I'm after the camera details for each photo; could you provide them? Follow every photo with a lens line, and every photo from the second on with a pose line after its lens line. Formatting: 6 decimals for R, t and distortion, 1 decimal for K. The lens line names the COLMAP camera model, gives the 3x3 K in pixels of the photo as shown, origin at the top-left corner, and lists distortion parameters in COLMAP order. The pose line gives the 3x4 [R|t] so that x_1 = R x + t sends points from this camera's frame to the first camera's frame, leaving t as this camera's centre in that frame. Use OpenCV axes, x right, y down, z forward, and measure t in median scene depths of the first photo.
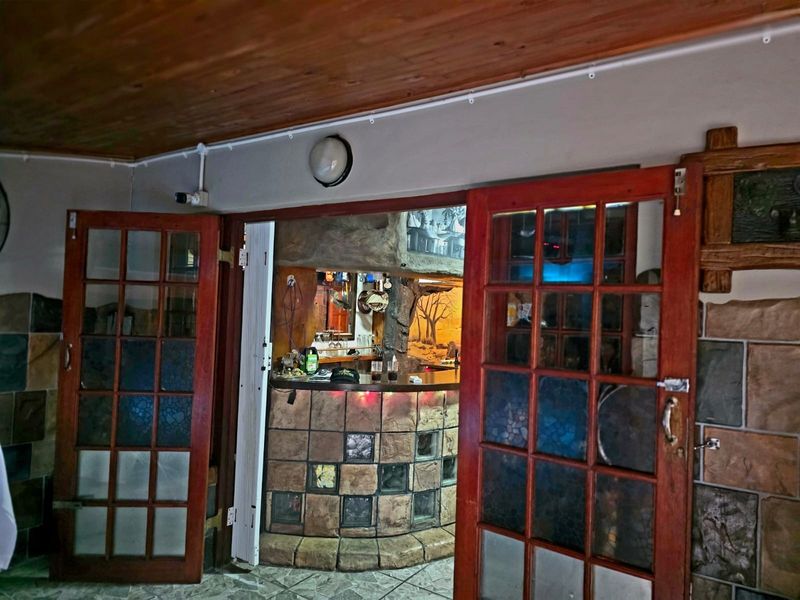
lens RADIAL K [[540.2, 0, 399.9], [0, 540.2, 310.2], [0, 0, 1]] dist [0.099939, -0.134942]
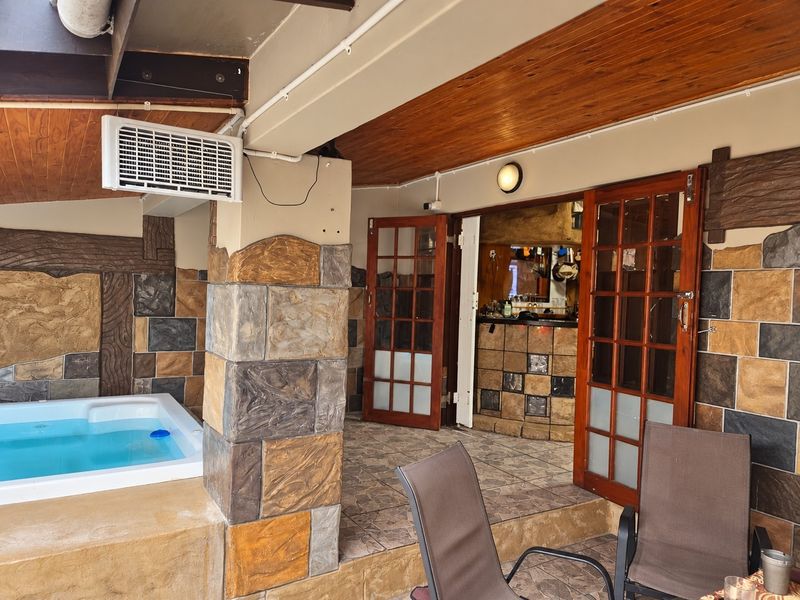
lens RADIAL K [[540.2, 0, 399.9], [0, 540.2, 310.2], [0, 0, 1]] dist [0.099939, -0.134942]
pose [[0.914894, 0.002858, -0.403685, 0.194366], [0.008085, 0.999645, 0.025401, 0.069275], [0.403614, -0.026503, 0.914546, -0.546223]]
